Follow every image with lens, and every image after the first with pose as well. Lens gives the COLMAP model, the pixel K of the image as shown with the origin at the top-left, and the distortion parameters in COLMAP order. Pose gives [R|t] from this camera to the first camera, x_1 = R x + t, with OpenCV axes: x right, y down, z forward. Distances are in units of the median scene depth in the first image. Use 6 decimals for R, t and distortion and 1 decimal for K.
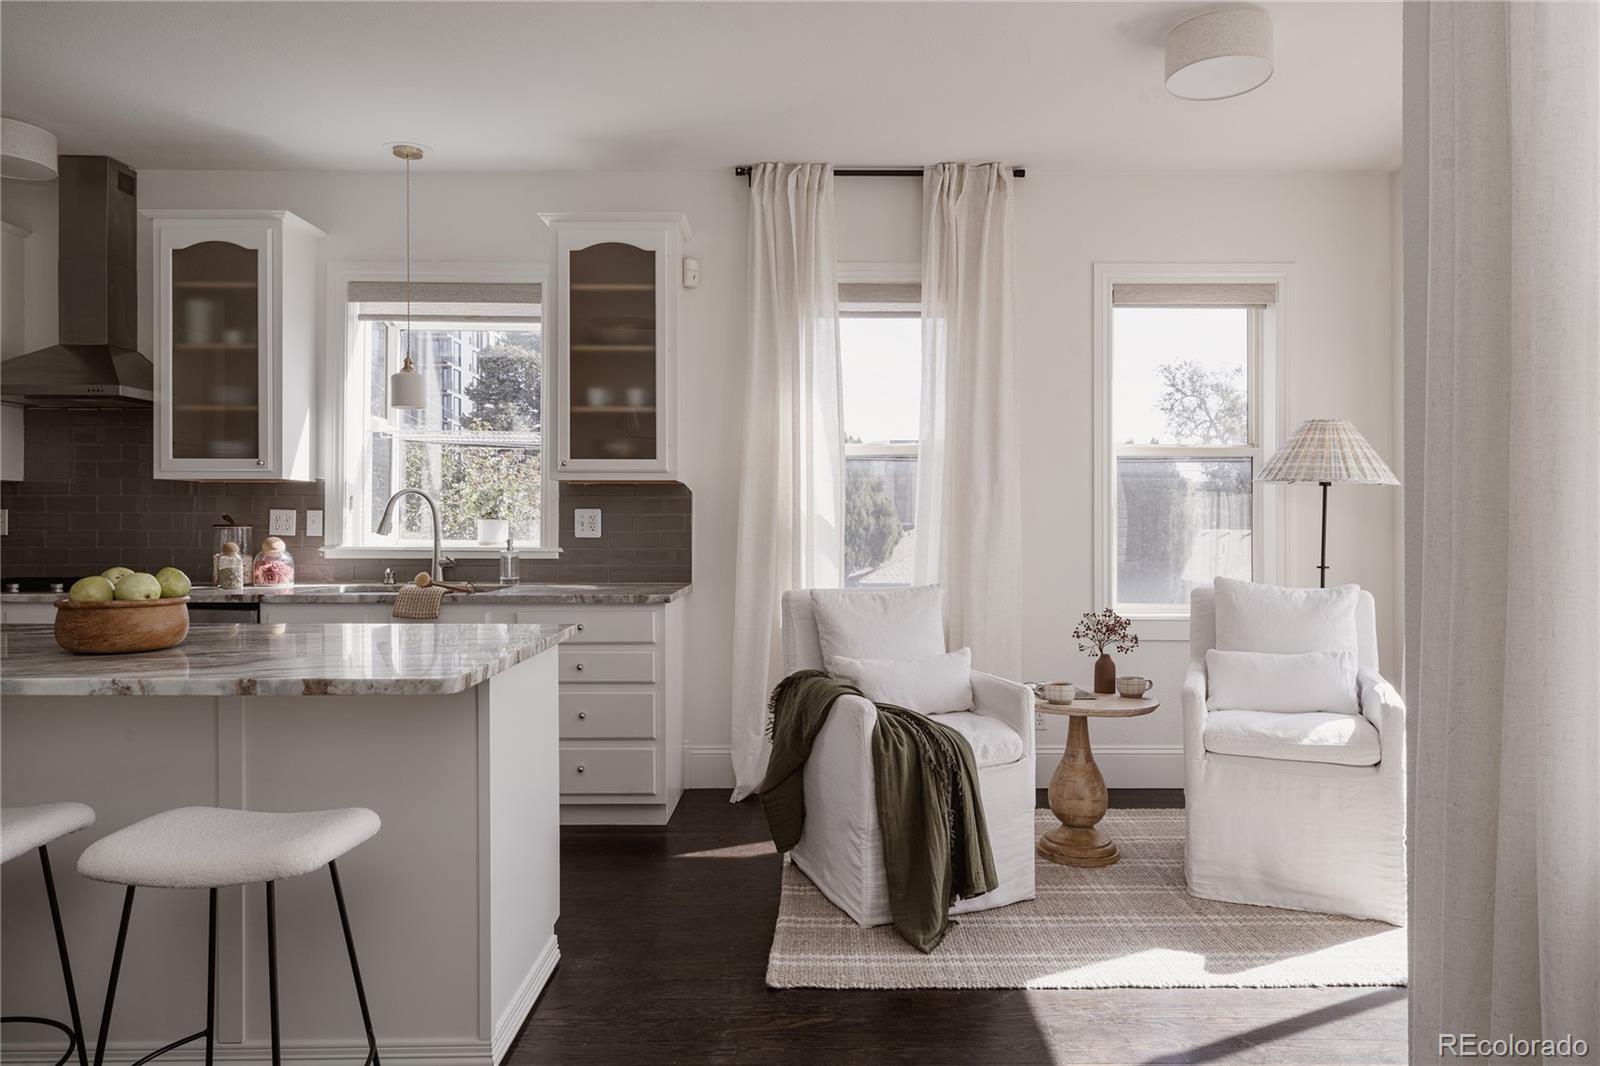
lens RADIAL K [[1046.6, 0, 800.0], [0, 1046.6, 533.0], [0, 0, 1]] dist [-0.002520, 0.003142]
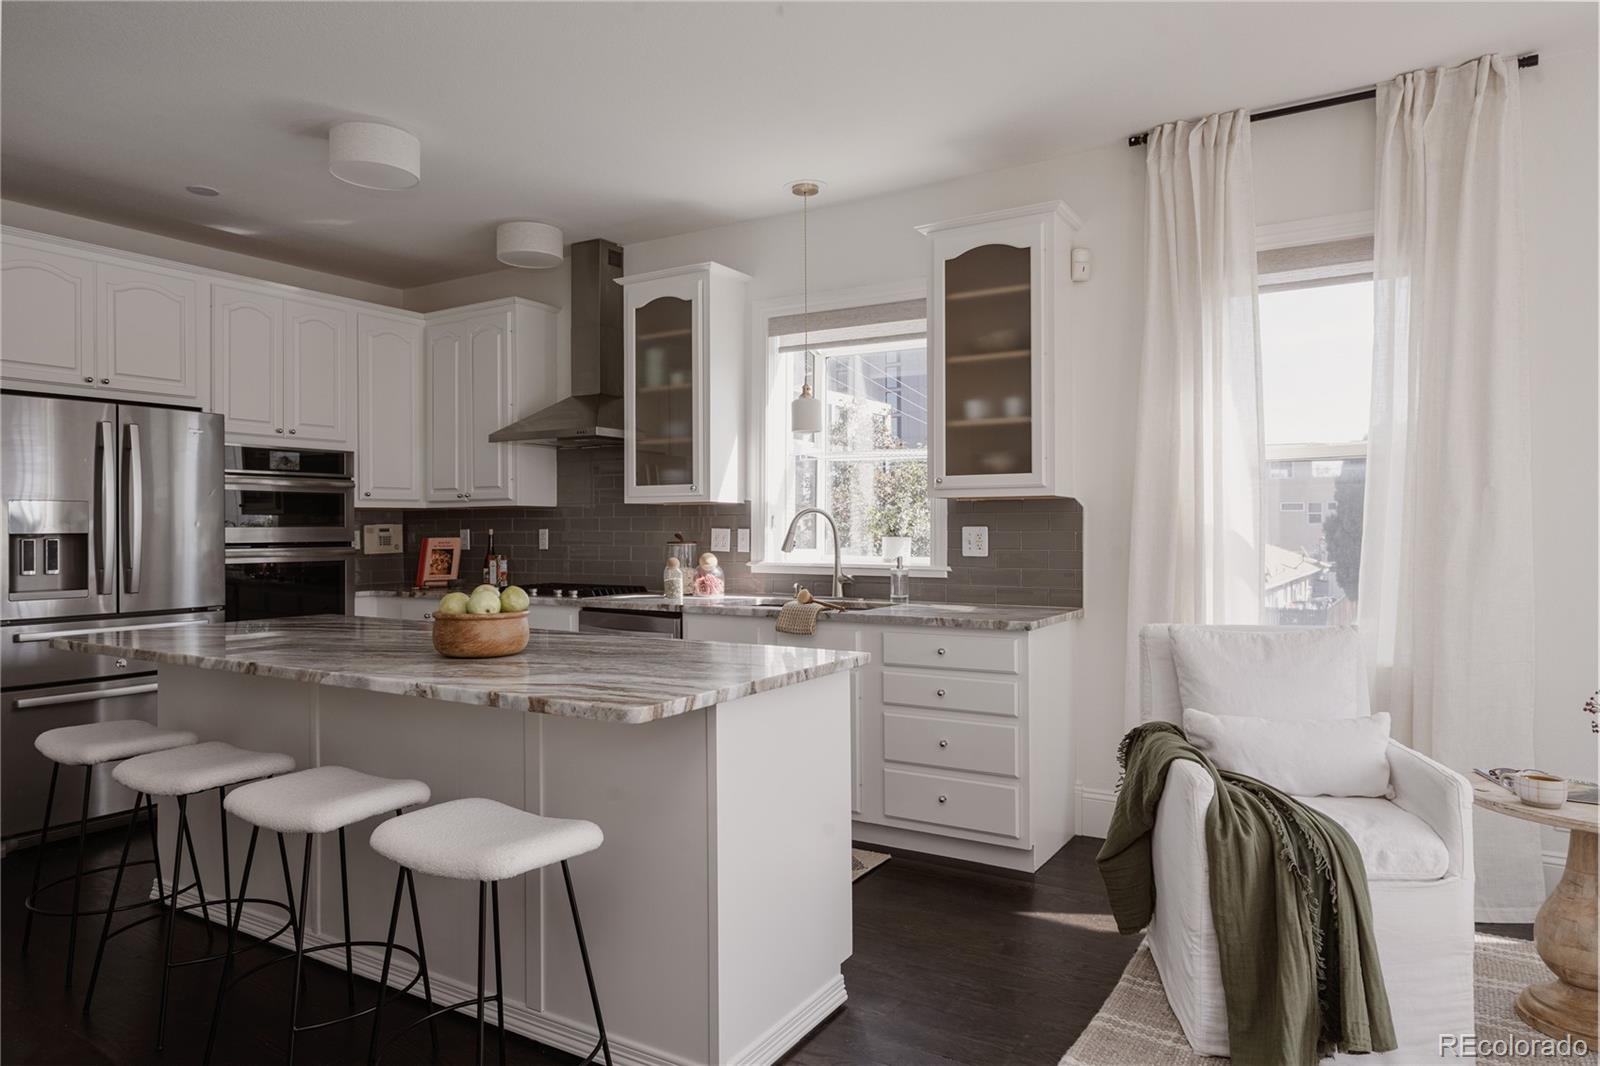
lens RADIAL K [[1017.8, 0, 800.0], [0, 1017.8, 533.0], [0, 0, 1]] dist [0.005657, 0.000646]
pose [[0.839454, -0.000937, -0.543431, 0.177622], [-0.000973, 0.999994, -0.003226, -0.014546], [0.543431, 0.003237, 0.839448, 0.136725]]
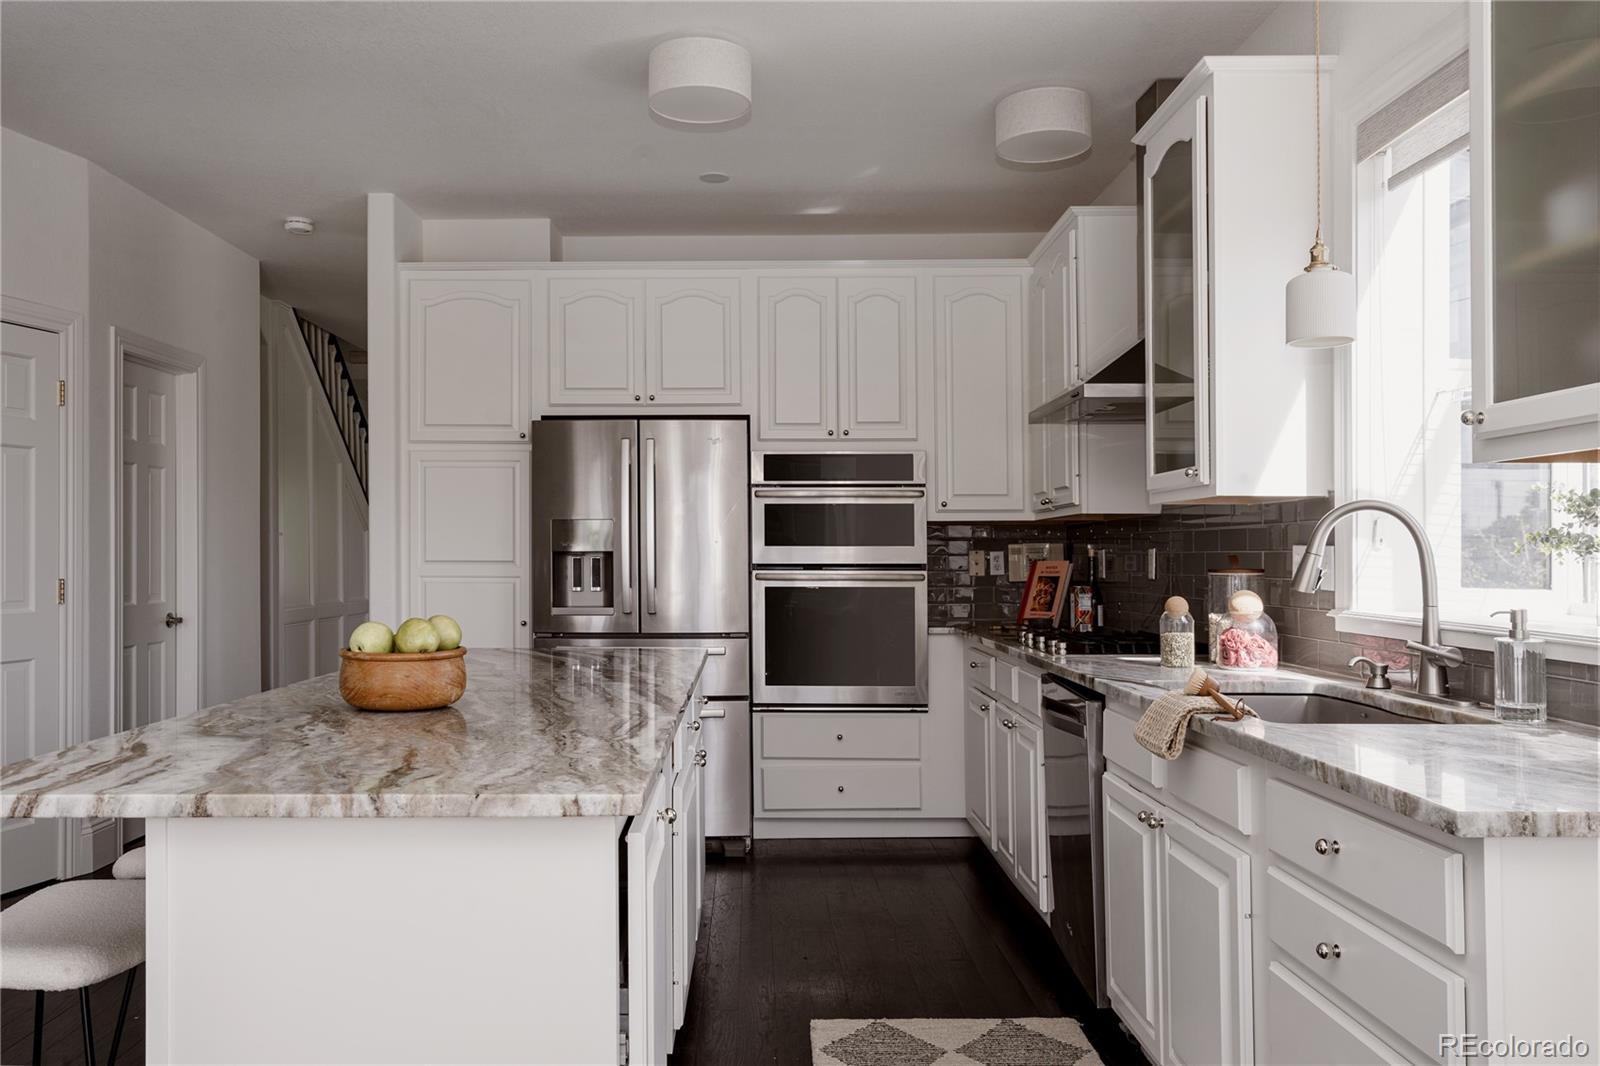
lens RADIAL K [[1208.0, 0, 725.6], [0, 1208.0, 542.4], [0, 0, 1]] dist [0.001283, 0.000082]
pose [[-0.051858, -0.013039, -0.998569, 0.223741], [-0.010245, 0.999869, -0.012524, -0.012094], [0.998602, 0.009580, -0.051985, 0.738992]]
